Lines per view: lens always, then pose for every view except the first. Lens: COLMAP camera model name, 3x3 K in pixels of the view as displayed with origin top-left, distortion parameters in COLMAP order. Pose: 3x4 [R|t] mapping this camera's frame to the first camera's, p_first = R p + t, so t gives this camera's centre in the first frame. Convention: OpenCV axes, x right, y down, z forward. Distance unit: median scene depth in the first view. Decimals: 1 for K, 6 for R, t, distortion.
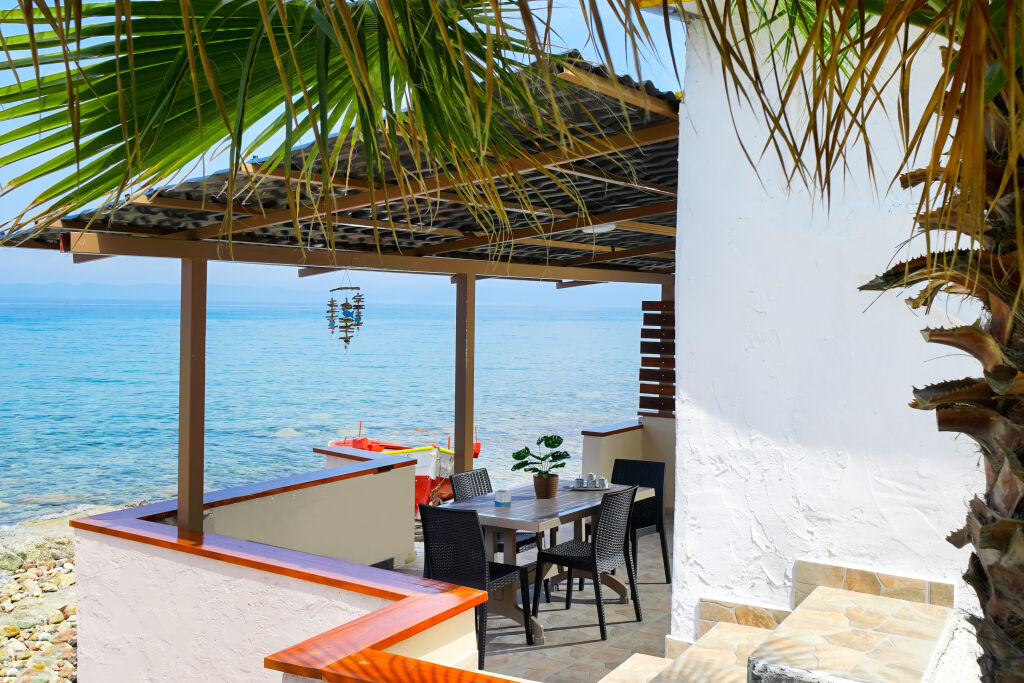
lens RADIAL K [[1051.8, 0, 511.1], [0, 1051.8, 344.6], [0, 0, 1]] dist [0.046576, 0.000000]
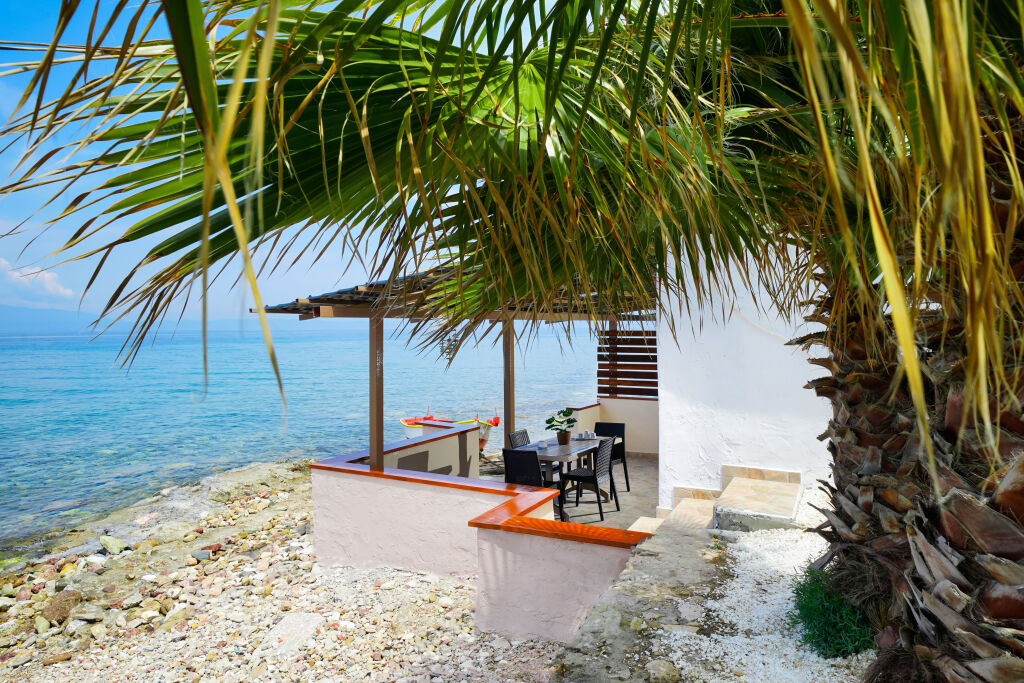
lens RADIAL K [[709.6, 0, 512.6], [0, 709.6, 337.0], [0, 0, 1]] dist [0.050357, 0.001415]
pose [[0.997722, -0.021915, 0.063795, -0.145241], [0.023378, 0.999479, -0.022270, -0.014458], [-0.063274, 0.023710, 0.997714, -0.235704]]
